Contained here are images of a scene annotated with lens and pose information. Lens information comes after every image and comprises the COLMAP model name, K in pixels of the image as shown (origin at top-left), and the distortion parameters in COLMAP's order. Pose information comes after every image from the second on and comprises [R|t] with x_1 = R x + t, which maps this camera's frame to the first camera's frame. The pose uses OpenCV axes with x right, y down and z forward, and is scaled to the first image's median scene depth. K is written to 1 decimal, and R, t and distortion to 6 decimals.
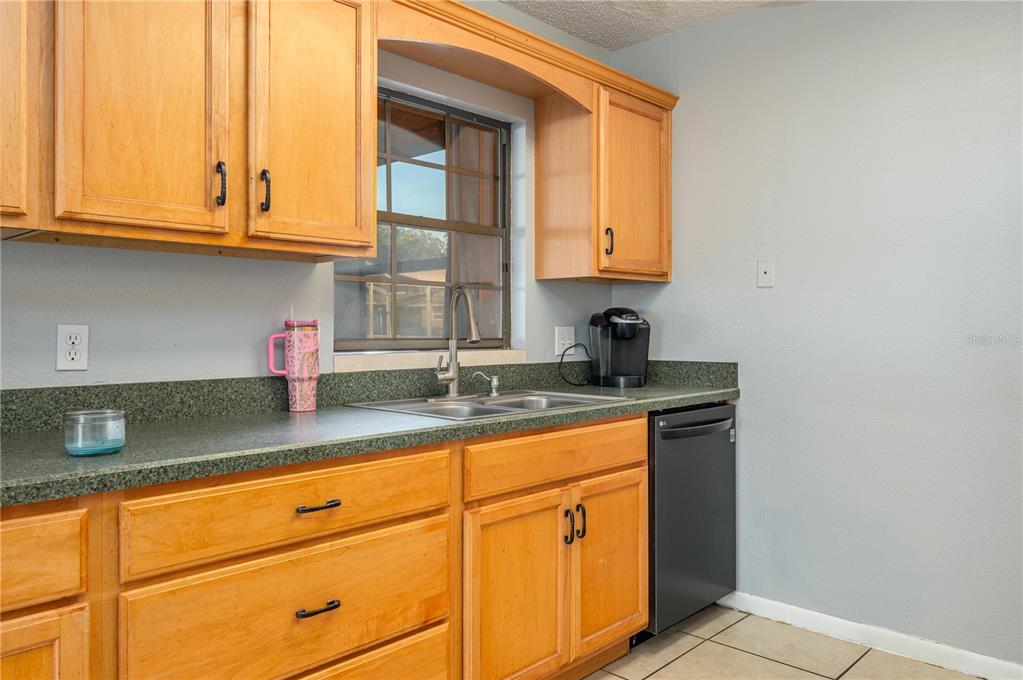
lens RADIAL K [[820.8, 0, 509.7], [0, 820.8, 316.6], [0, 0, 1]] dist [-0.003300, -0.014398]
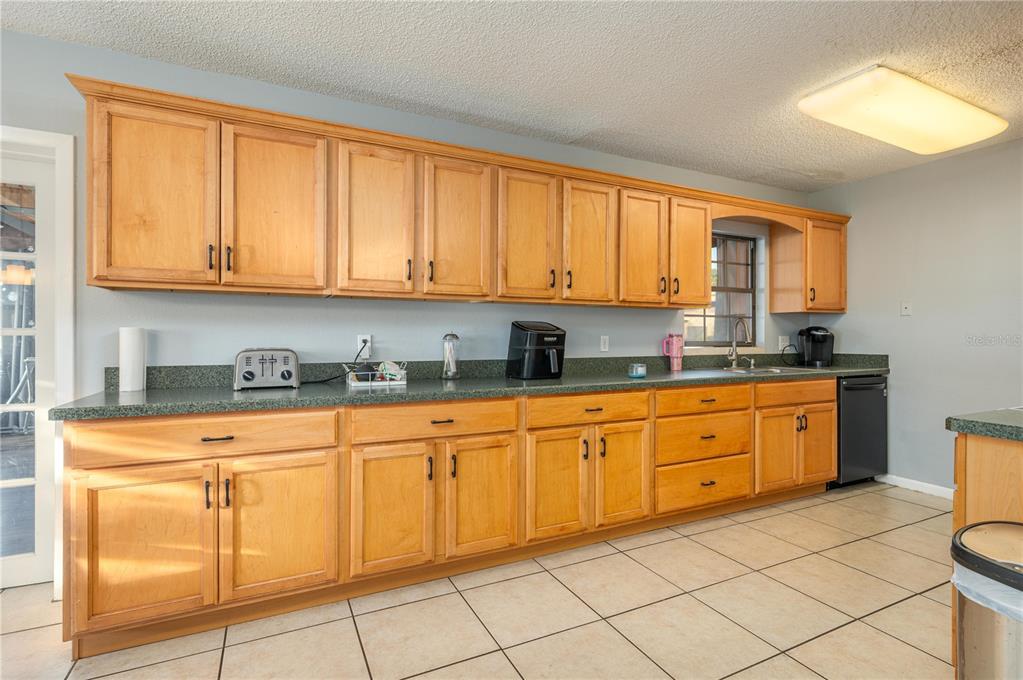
lens RADIAL K [[491.4, 0, 509.2], [0, 491.4, 333.6], [0, 0, 1]] dist [-0.002125, -0.001119]
pose [[0.926645, -0.002602, -0.375928, -0.120084], [0.005429, 0.999964, 0.006460, -0.006122], [0.375897, -0.008027, 0.926626, -0.422184]]
